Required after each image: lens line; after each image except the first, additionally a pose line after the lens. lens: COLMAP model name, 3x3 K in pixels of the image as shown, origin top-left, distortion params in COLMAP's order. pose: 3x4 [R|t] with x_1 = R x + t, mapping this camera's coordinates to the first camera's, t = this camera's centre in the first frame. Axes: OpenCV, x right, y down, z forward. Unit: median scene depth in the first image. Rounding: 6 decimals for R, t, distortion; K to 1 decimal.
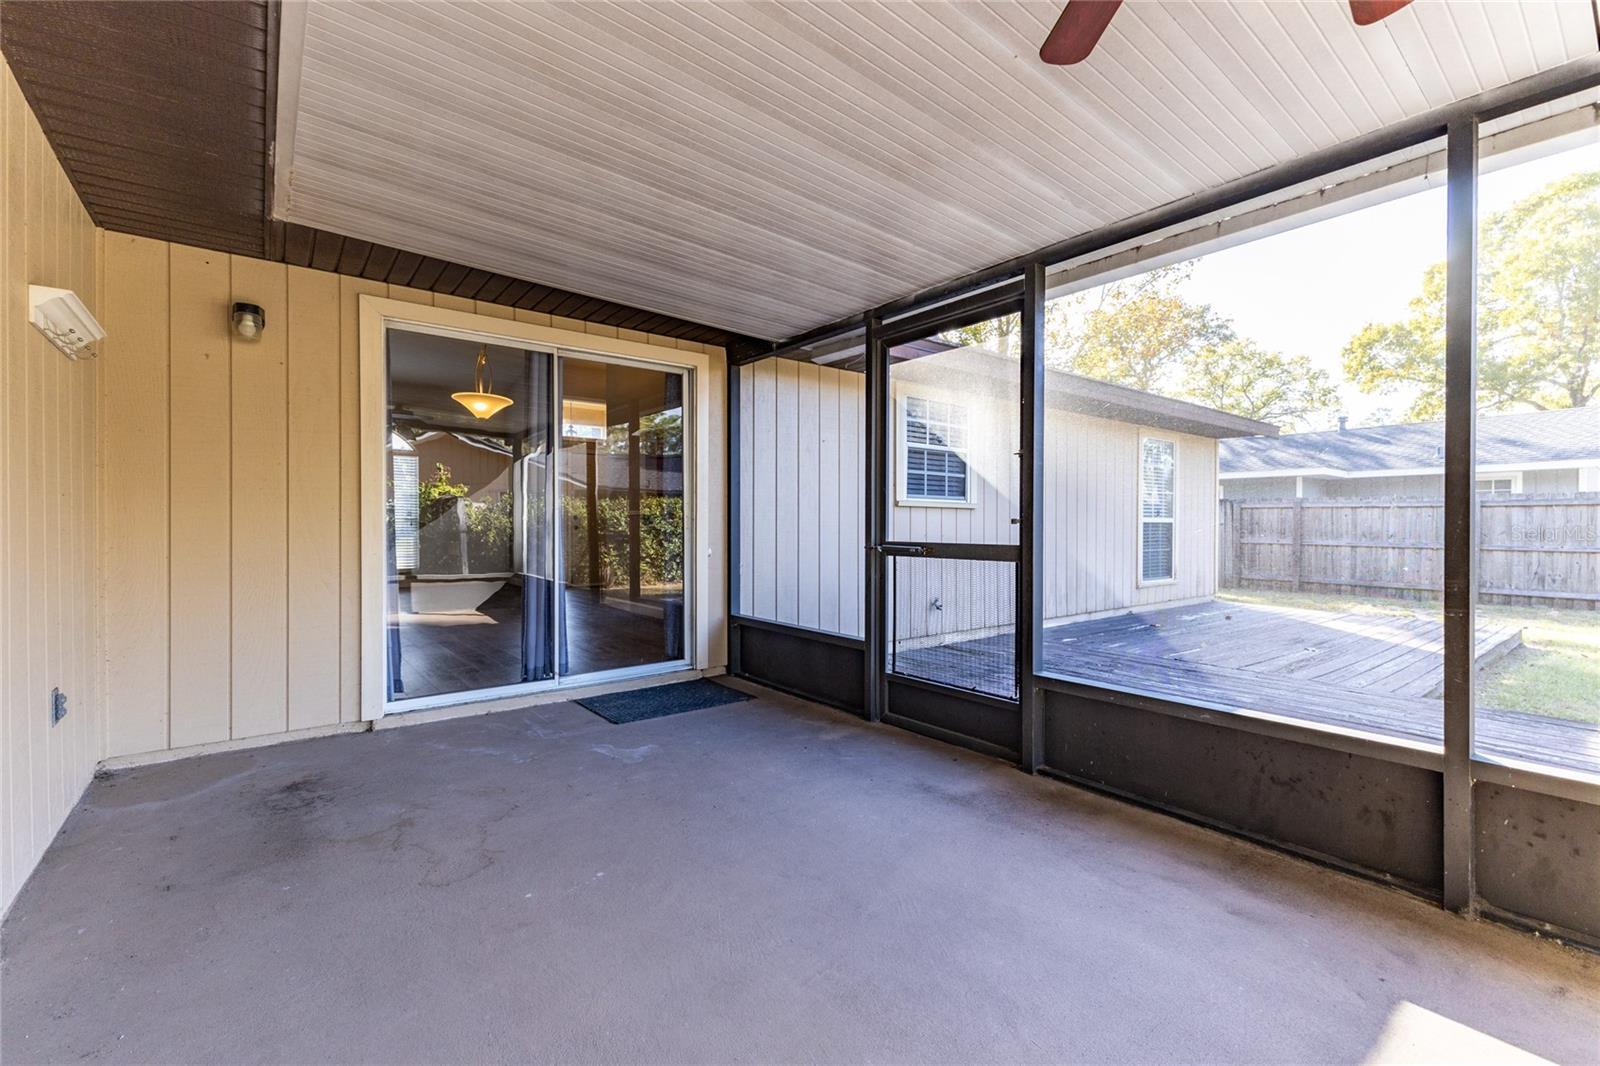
lens RADIAL K [[692.6, 0, 805.1], [0, 692.6, 525.3], [0, 0, 1]] dist [0.009561, 0.000375]
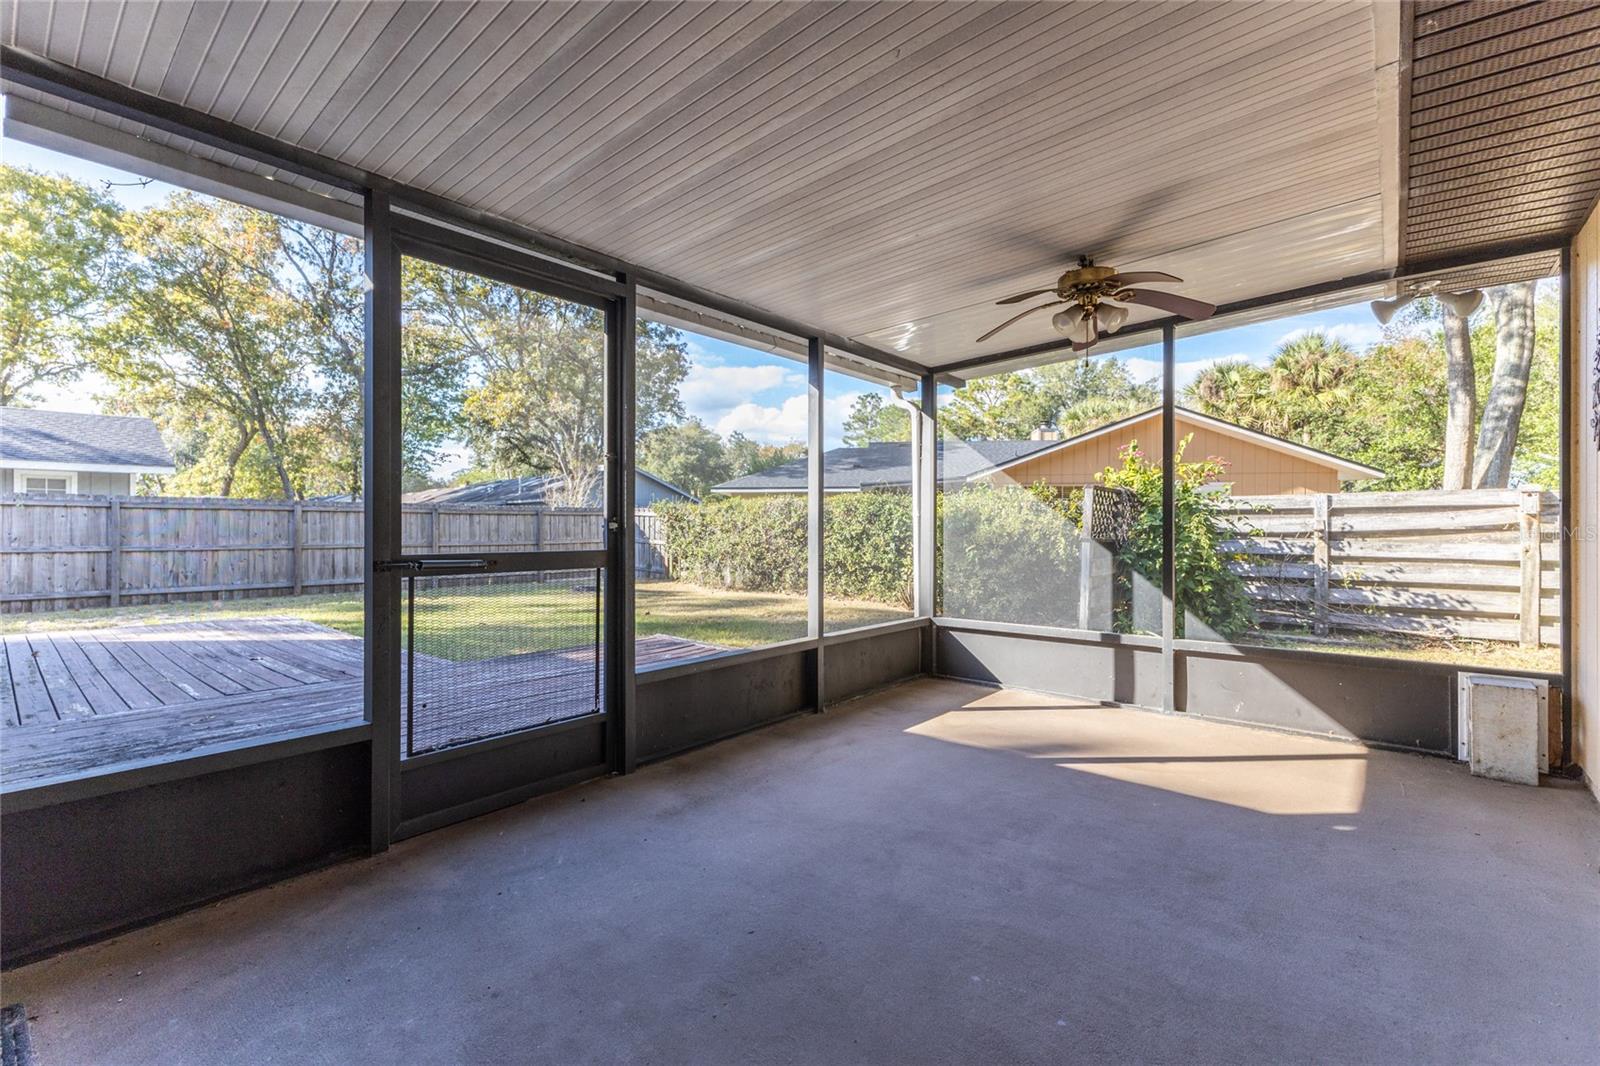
lens RADIAL K [[694.1, 0, 800.0], [0, 694.1, 533.0], [0, 0, 1]] dist [0.013788, -0.005188]
pose [[-0.194951, -0.009234, 0.980770, -0.684439], [-0.001089, 0.999957, 0.009198, -0.005709], [-0.980812, 0.000725, -0.194952, 0.896438]]
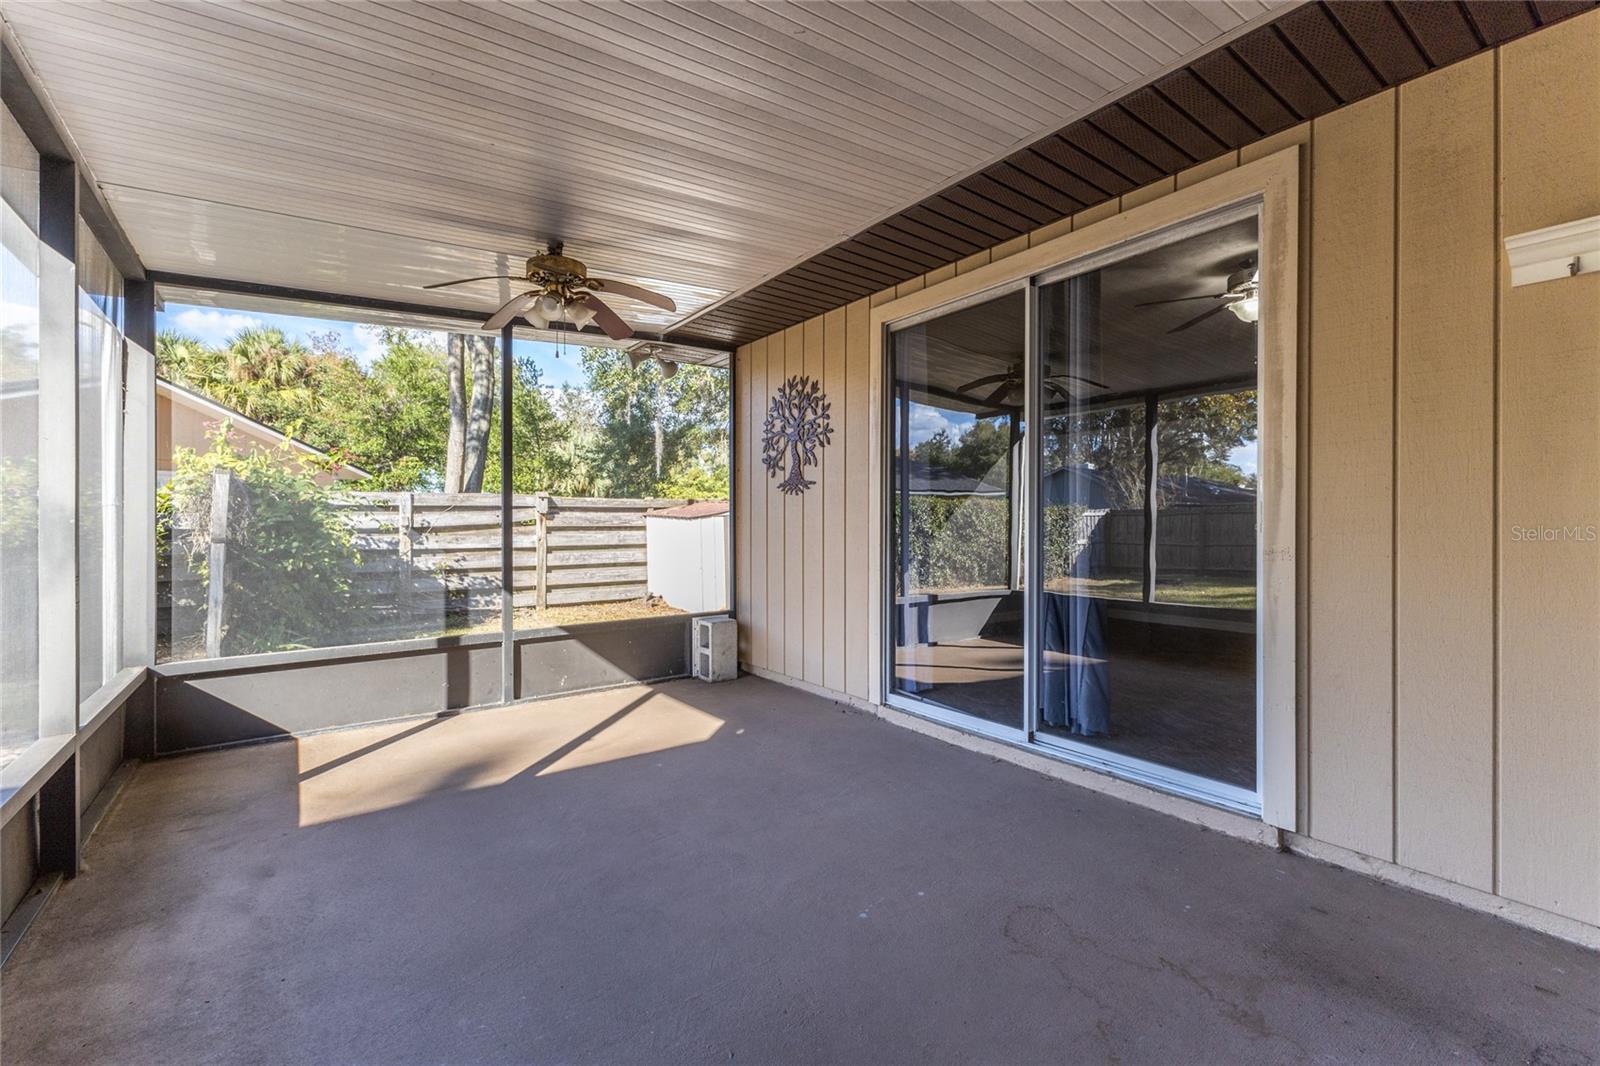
lens RADIAL K [[692.6, 0, 805.1], [0, 692.6, 525.3], [0, 0, 1]] dist [0.009561, 0.000375]
pose [[-0.999308, 0.003924, 0.037000, -0.169647], [0.004078, 0.999983, 0.004091, -0.001649], [-0.036983, 0.004239, -0.999307, 1.258486]]
